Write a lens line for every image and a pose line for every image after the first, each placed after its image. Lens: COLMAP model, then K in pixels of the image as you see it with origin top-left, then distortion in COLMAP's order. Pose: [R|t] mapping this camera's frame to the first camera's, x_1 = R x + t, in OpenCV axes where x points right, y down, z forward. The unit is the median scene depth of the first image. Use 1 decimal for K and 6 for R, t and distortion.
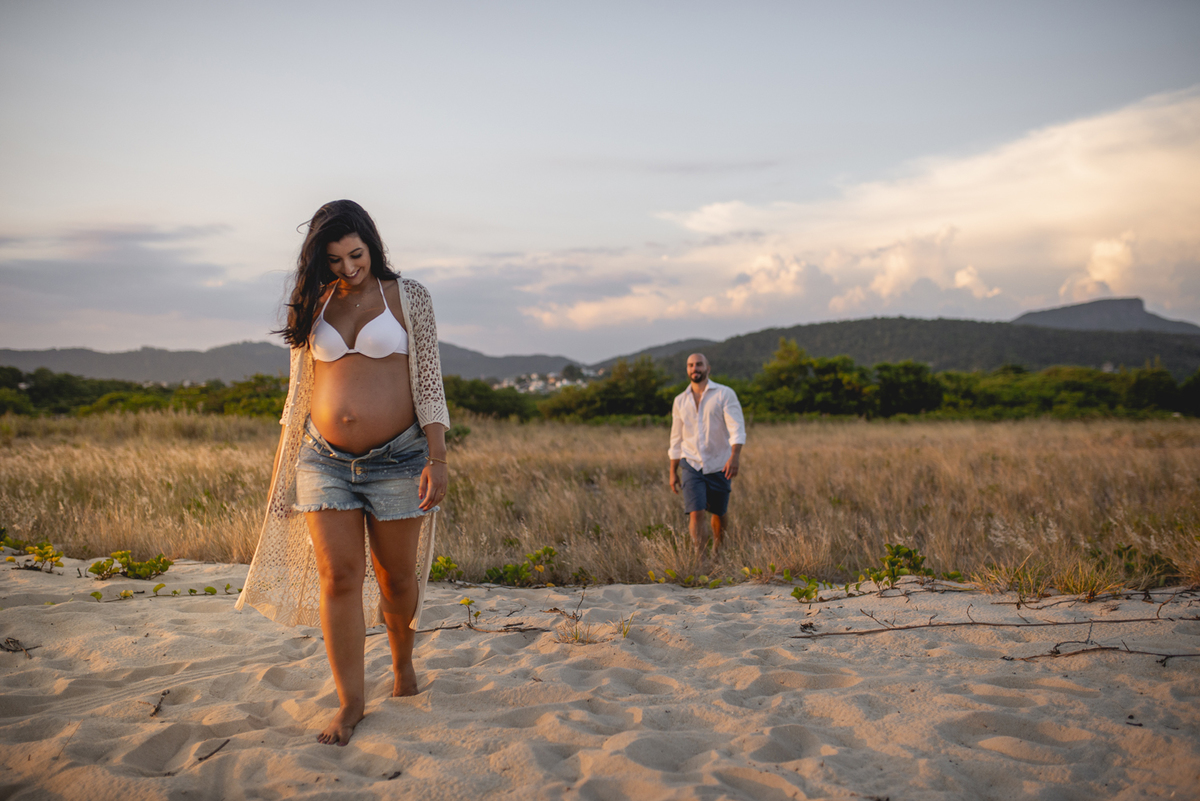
lens RADIAL K [[1152.6, 0, 596.9], [0, 1152.6, 370.4], [0, 0, 1]] dist [-0.058124, 0.106738]
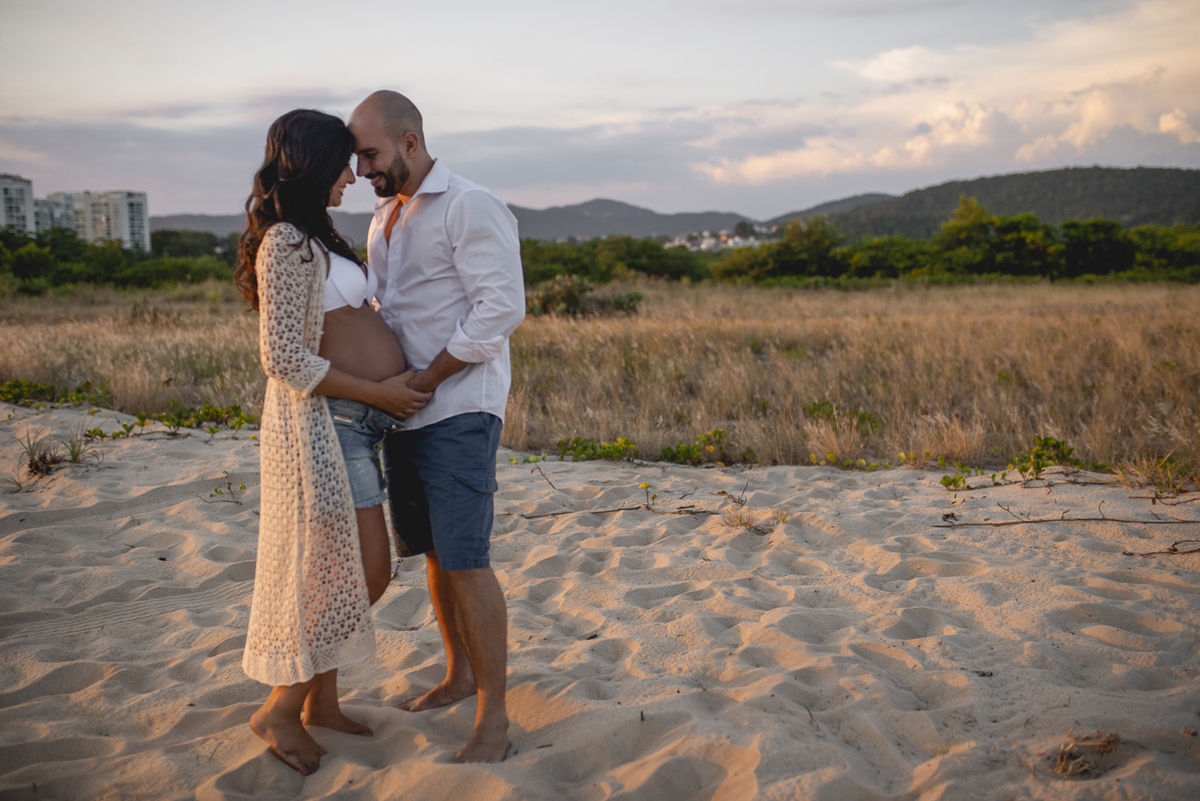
lens RADIAL K [[1152.6, 0, 596.9], [0, 1152.6, 370.4], [0, 0, 1]] dist [-0.058124, 0.106738]
pose [[0.988992, 0.005893, -0.147854, 0.007072], [0.012326, 0.992453, 0.122007, -0.046714], [0.147457, -0.122486, 0.981455, -0.102721]]
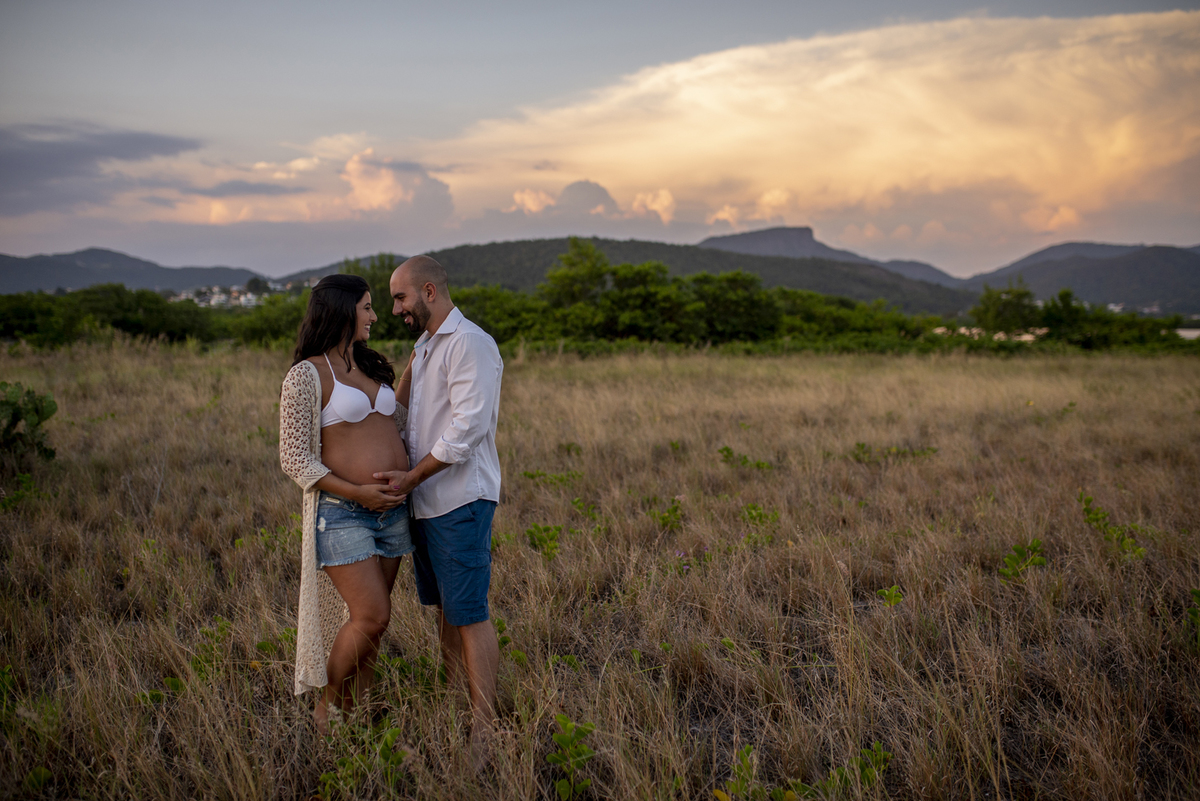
lens RADIAL K [[1152.6, 0, 596.9], [0, 1152.6, 370.4], [0, 0, 1]] dist [-0.058124, 0.106738]
pose [[0.964587, 0.001094, 0.263761, -0.239176], [-0.019992, 0.997418, 0.068976, 0.078151], [-0.263005, -0.071806, 0.962119, 3.391165]]
